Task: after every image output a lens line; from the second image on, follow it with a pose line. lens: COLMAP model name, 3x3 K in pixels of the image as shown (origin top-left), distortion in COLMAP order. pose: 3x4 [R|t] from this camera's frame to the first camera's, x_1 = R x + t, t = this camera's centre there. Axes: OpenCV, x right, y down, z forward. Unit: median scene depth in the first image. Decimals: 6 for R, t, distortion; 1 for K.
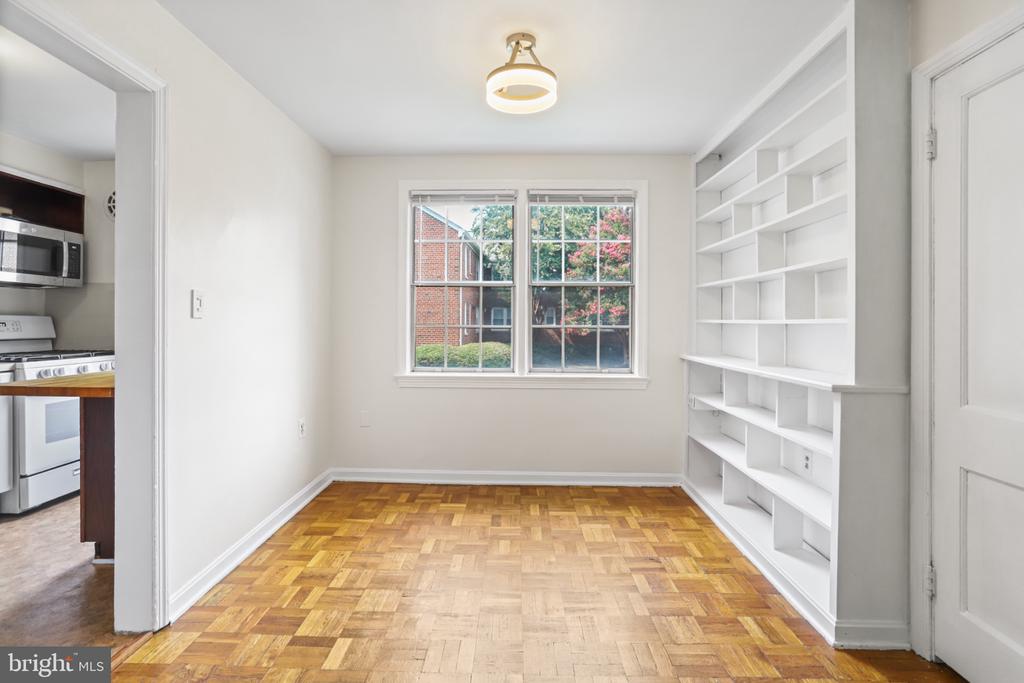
lens RADIAL K [[504.2, 0, 513.1], [0, 504.2, 313.9], [0, 0, 1]] dist [-0.066588, 0.031787]
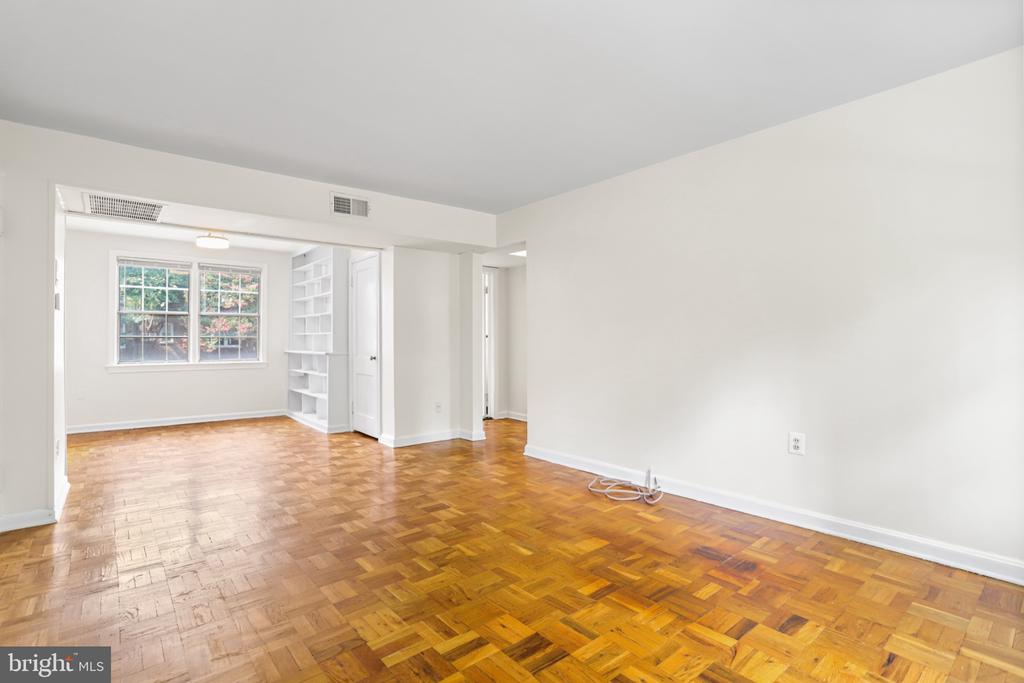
lens RADIAL K [[491.7, 0, 511.2], [0, 491.7, 337.8], [0, 0, 1]] dist [-0.054748, 0.031108]
pose [[0.757364, -0.002474, 0.652989, -0.281932], [-0.007344, 0.999897, 0.012306, -0.001414], [-0.652952, -0.014116, 0.757268, -1.194534]]
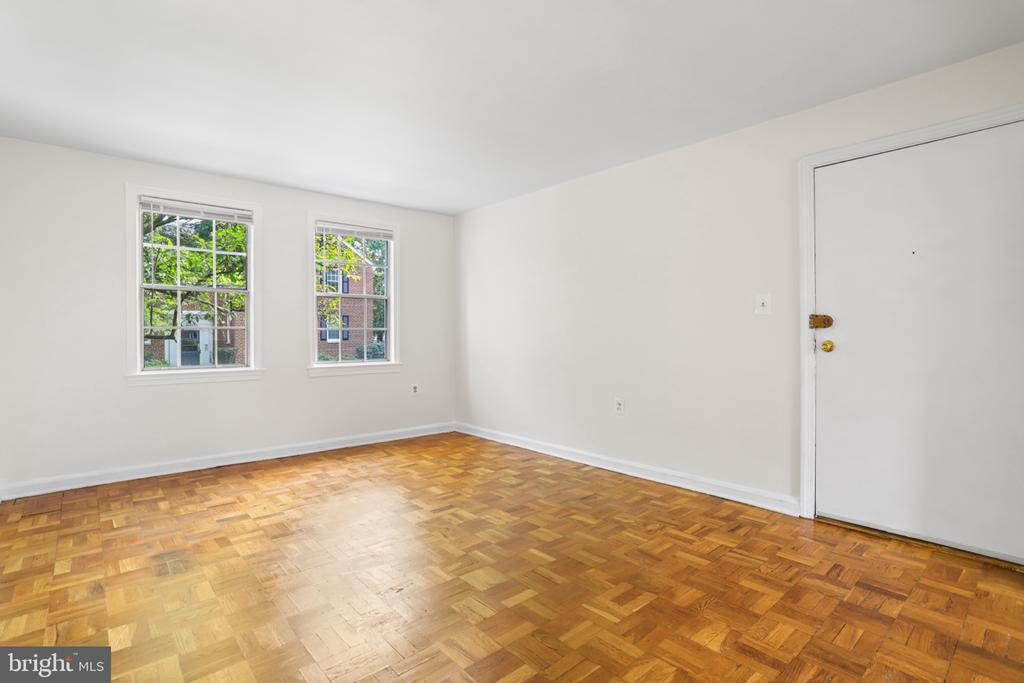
lens RADIAL K [[497.2, 0, 510.6], [0, 497.2, 334.5], [0, 0, 1]] dist [-0.056974, 0.031144]
pose [[-0.743284, 0.000156, -0.668976, 0.541635], [0.015541, 0.999734, -0.017034, 0.027782], [0.668795, -0.023057, -0.743089, 0.000536]]
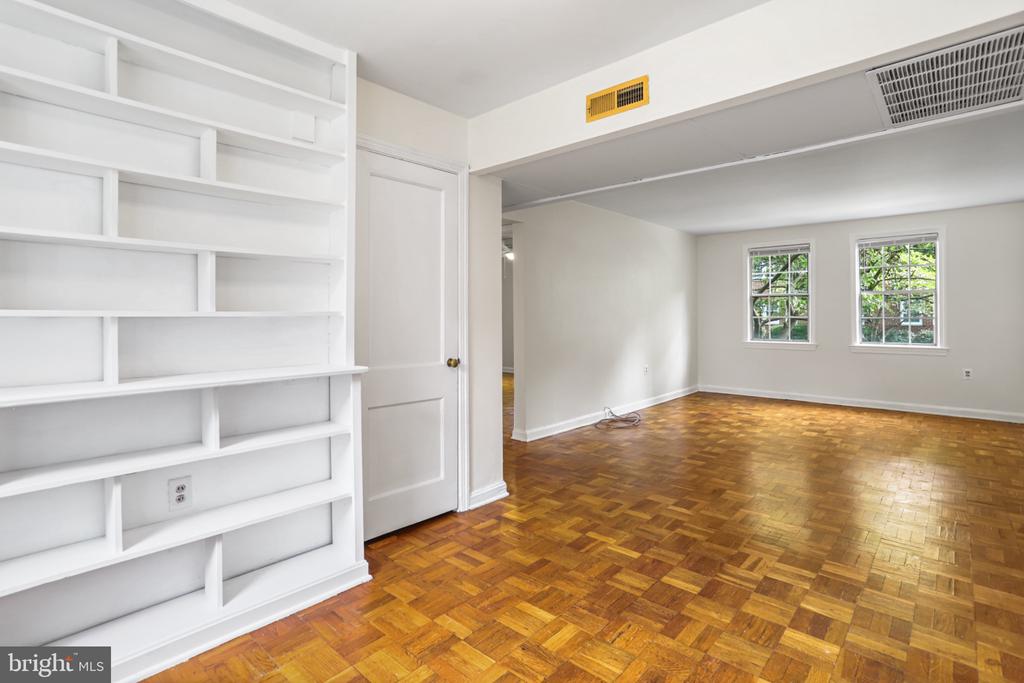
lens RADIAL K [[499.8, 0, 509.0], [0, 499.8, 312.6], [0, 0, 1]] dist [-0.054007, 0.030673]
pose [[-0.744497, 0.002910, 0.667619, -0.235118], [-0.014753, 0.999675, -0.020810, 0.018184], [-0.667463, -0.025342, -0.744212, 0.928811]]
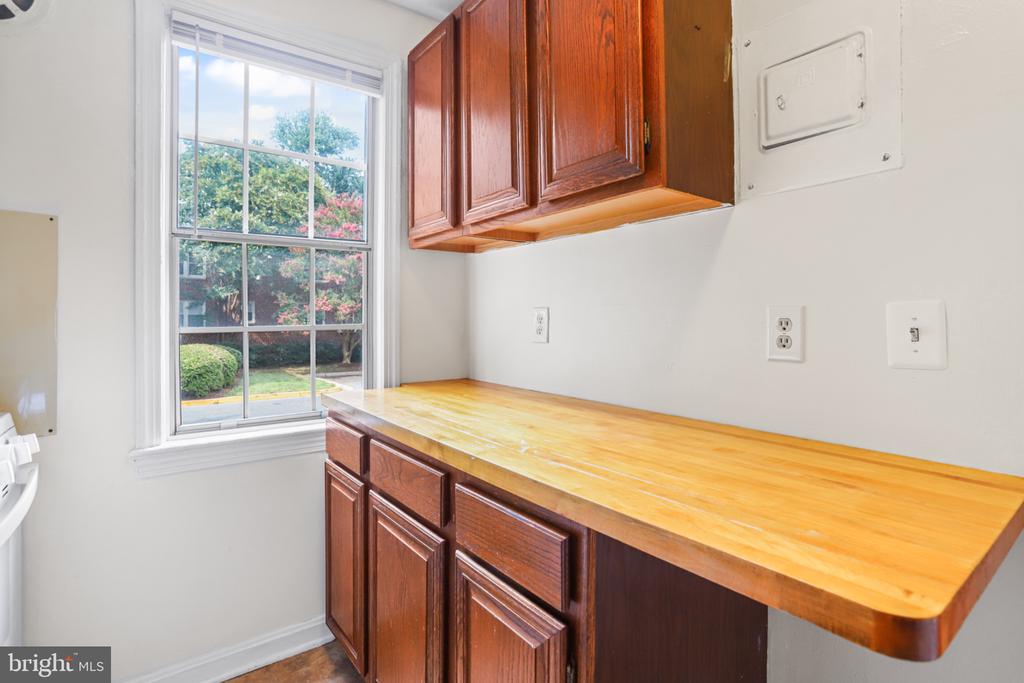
lens RADIAL K [[514.2, 0, 517.2], [0, 514.2, 318.4], [0, 0, 1]] dist [-0.057941, 0.035472]
pose [[0.794827, -0.001021, 0.606835, -0.791671], [-0.009092, 0.999866, 0.013591, 0.006744], [-0.606767, -0.016320, 0.794712, 0.539333]]
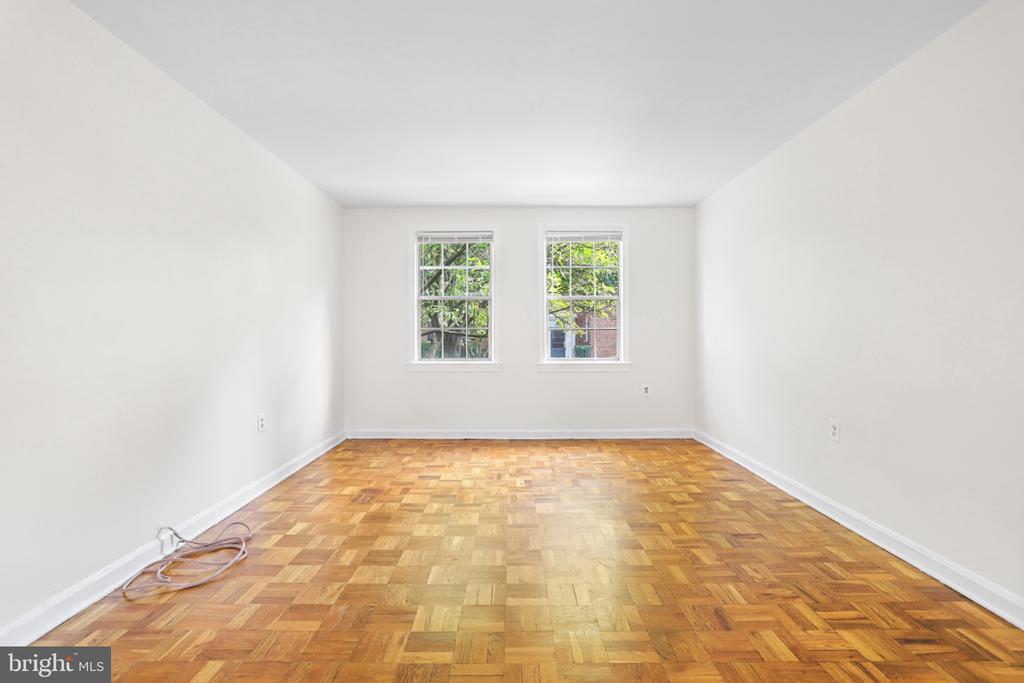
lens RADIAL K [[491.7, 0, 511.2], [0, 491.7, 337.8], [0, 0, 1]] dist [-0.054748, 0.031108]
pose [[-0.999911, -0.000960, -0.013328, 0.154028], [-0.000763, 0.999891, -0.014764, 0.030378], [0.013340, -0.014752, -0.999802, 0.146083]]
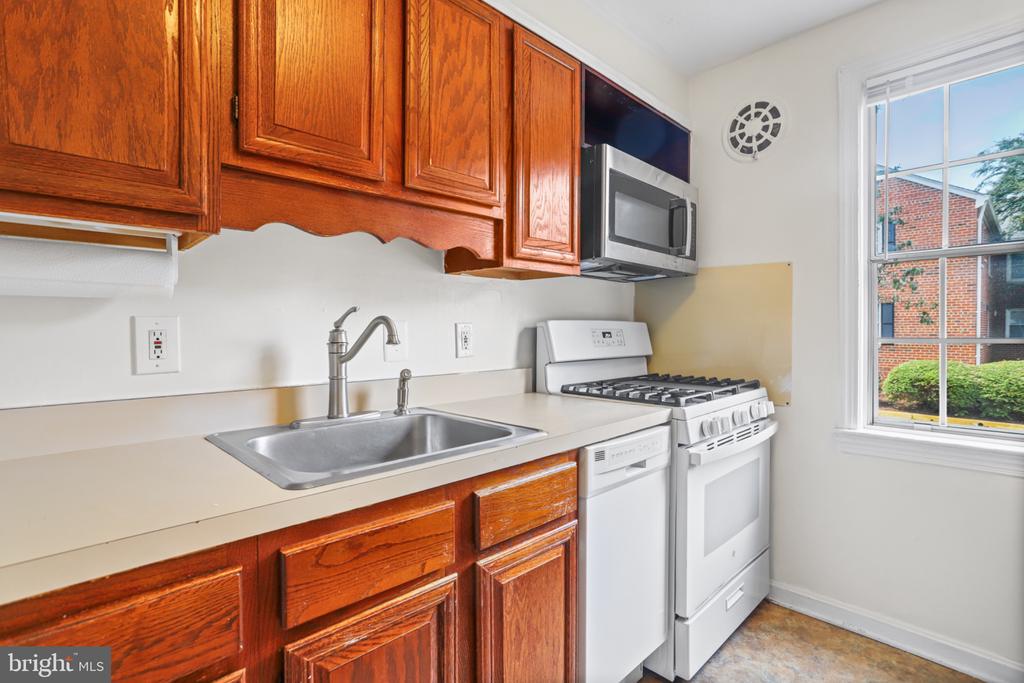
lens RADIAL K [[499.1, 0, 508.6], [0, 499.1, 329.2], [0, 0, 1]] dist [-0.057003, 0.036458]
pose [[0.710898, -0.004004, -0.703284, -0.664177], [0.013606, 0.999875, 0.008061, 0.005452], [0.703164, -0.015299, 0.710863, 0.418461]]
